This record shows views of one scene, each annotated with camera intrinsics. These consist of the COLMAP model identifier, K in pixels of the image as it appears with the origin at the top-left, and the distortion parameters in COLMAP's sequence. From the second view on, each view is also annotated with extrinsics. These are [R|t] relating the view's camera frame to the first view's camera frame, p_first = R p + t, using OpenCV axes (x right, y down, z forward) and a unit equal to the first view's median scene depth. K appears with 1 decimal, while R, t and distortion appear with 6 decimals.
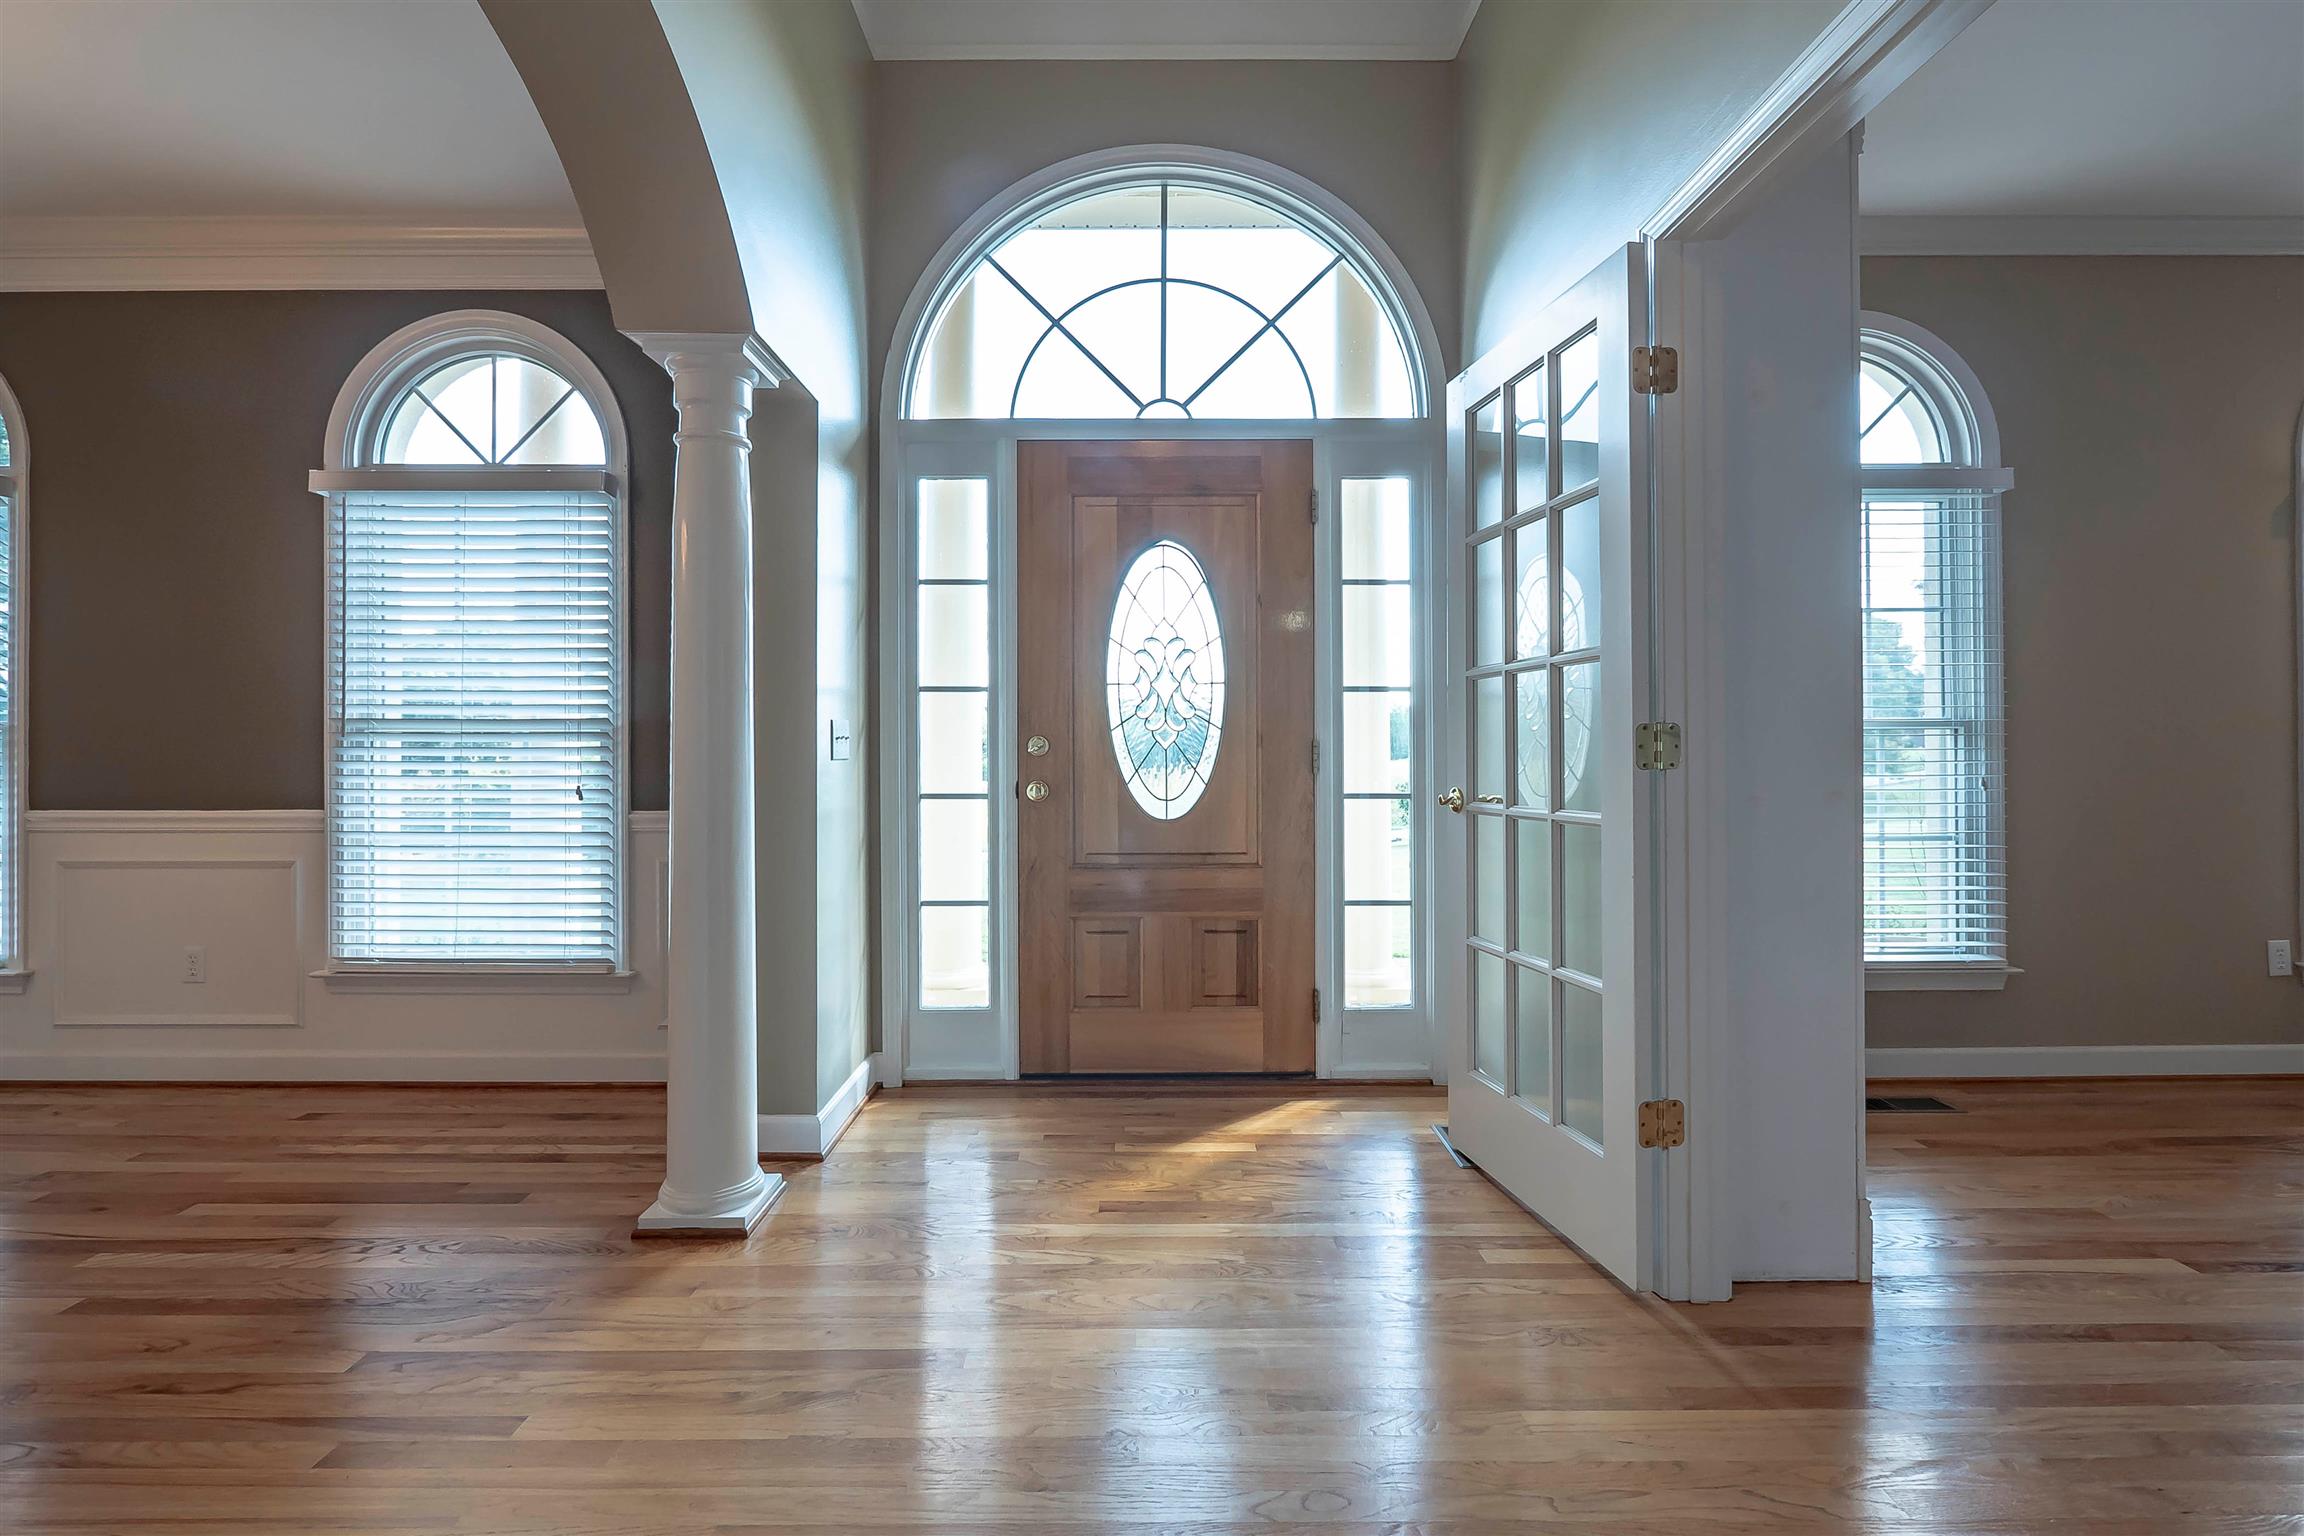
lens RADIAL K [[982.6, 0, 1152.0], [0, 982.6, 740.9], [0, 0, 1]] dist [0.000705, 0.000011]
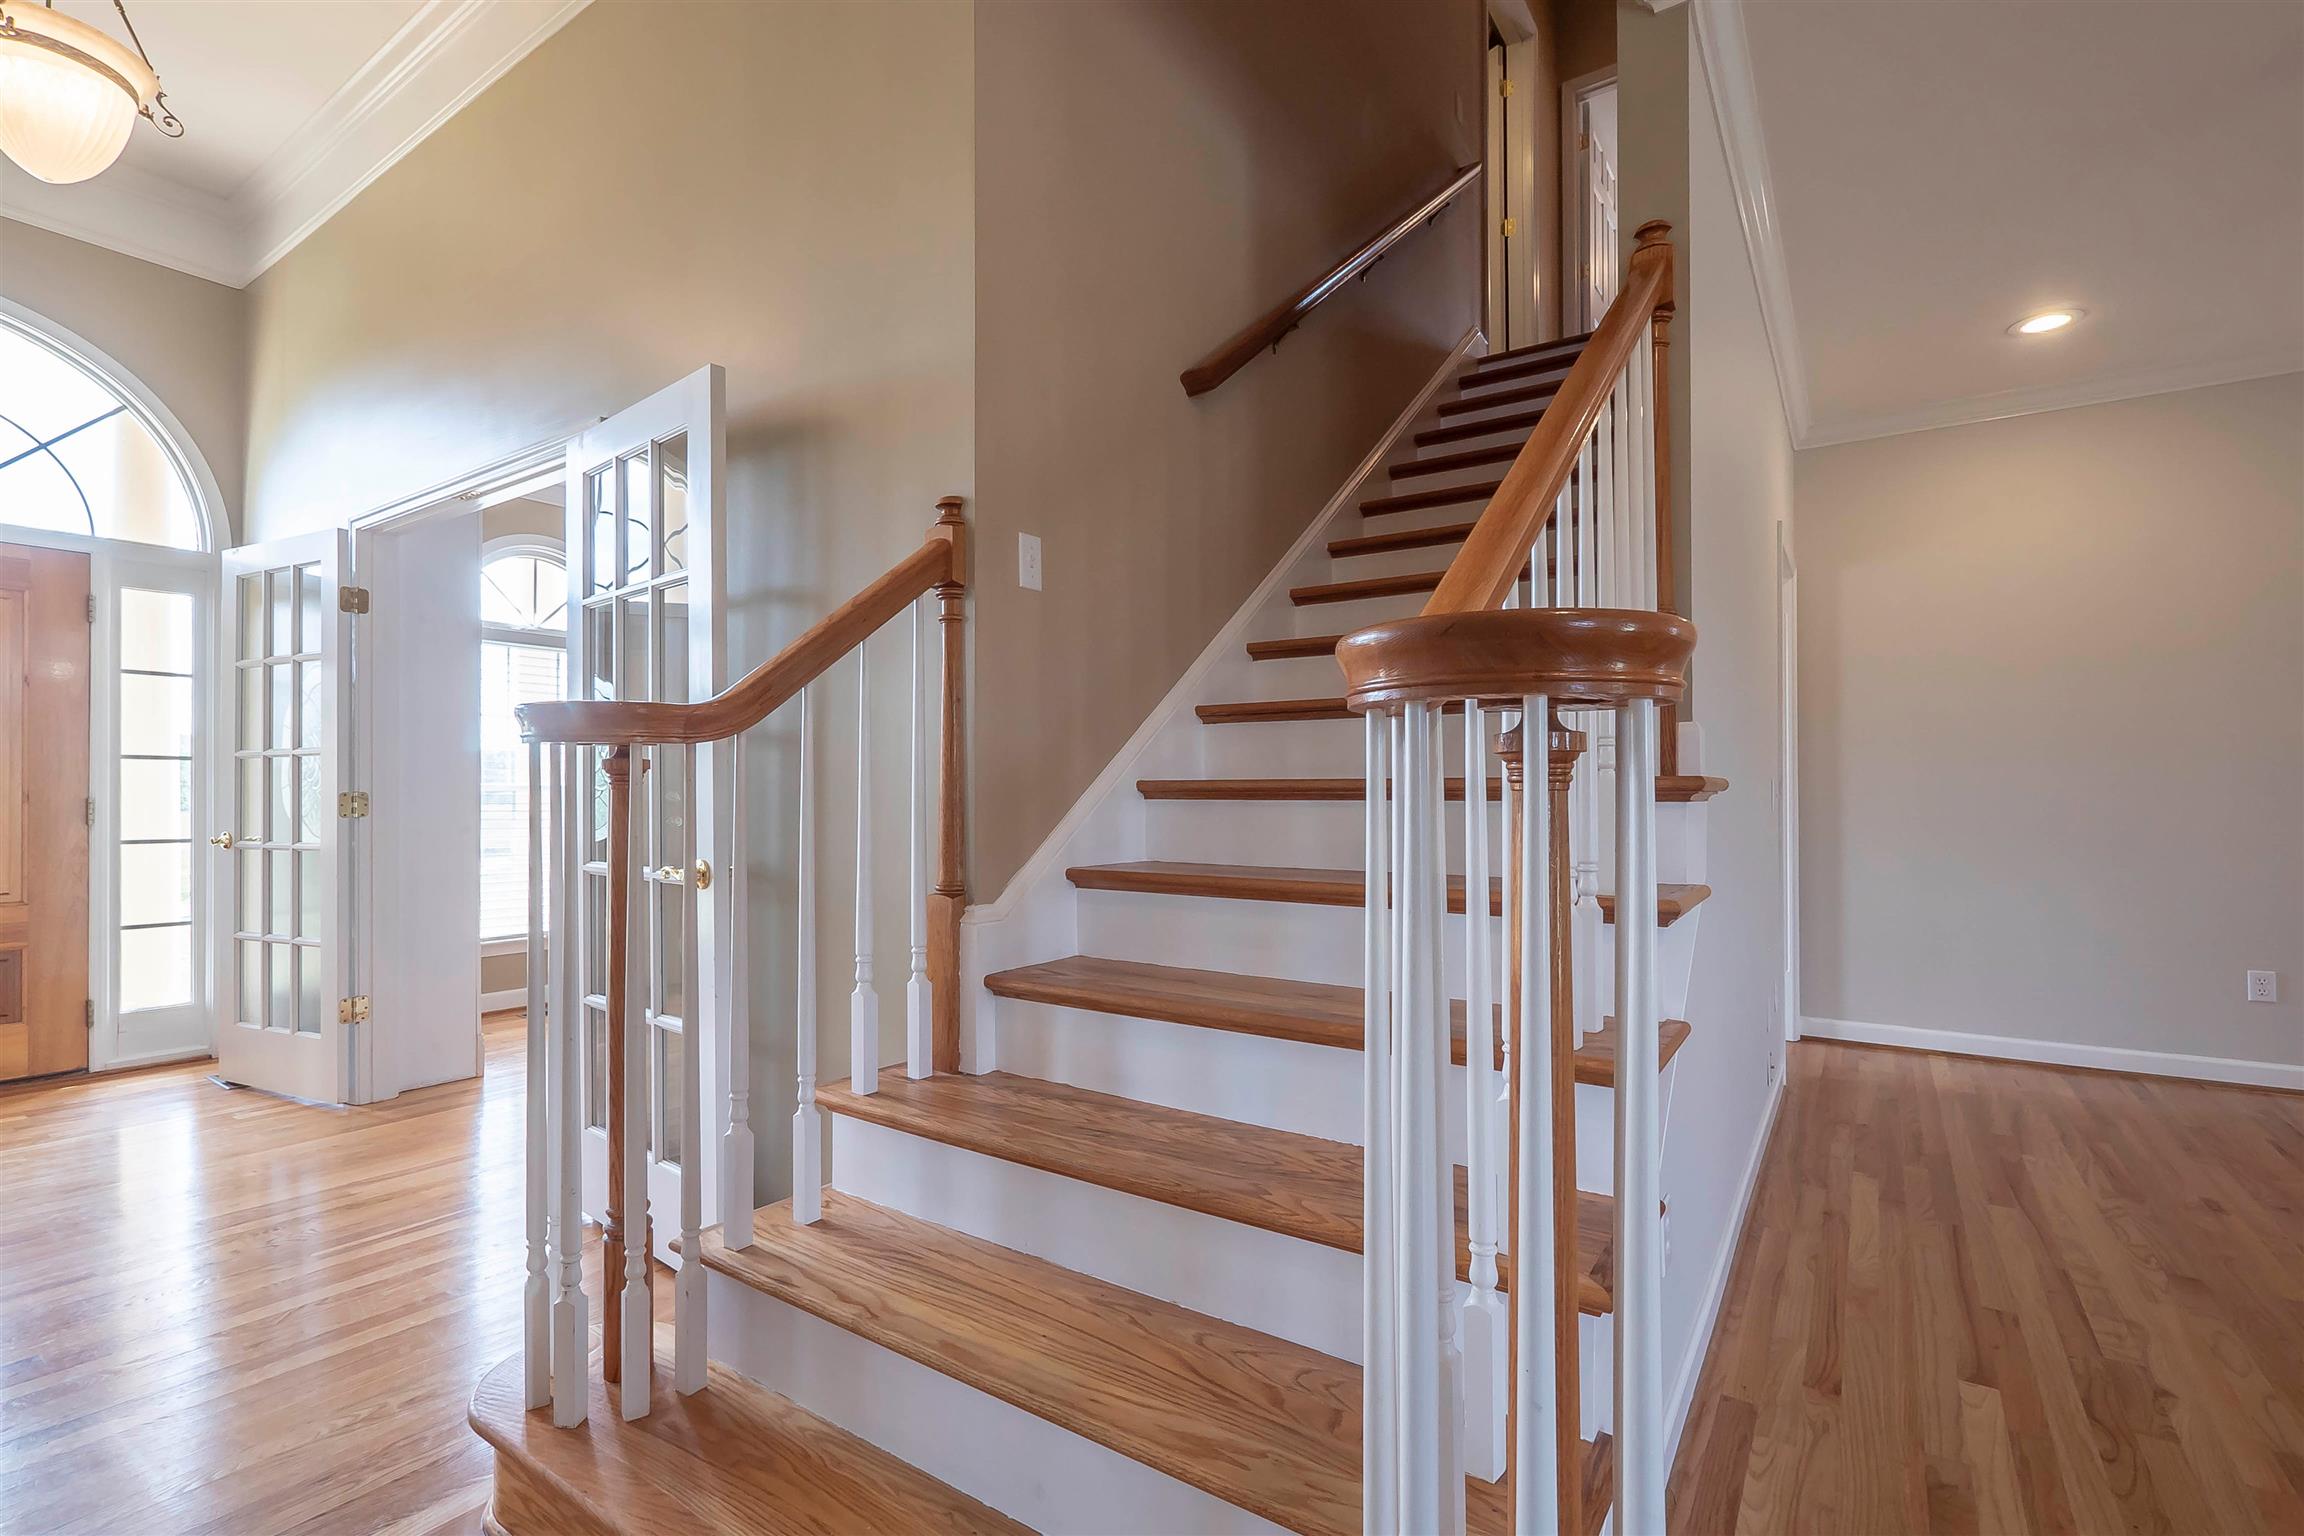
lens RADIAL K [[1054.7, 0, 1144.5], [0, 1054.7, 743.8], [0, 0, 1]] dist [-0.003749, -0.000668]
pose [[0.569558, 0.009606, 0.821895, -0.164554], [0.000871, 0.999924, -0.012290, -0.052136], [-0.821950, 0.007716, 0.569507, -0.839473]]
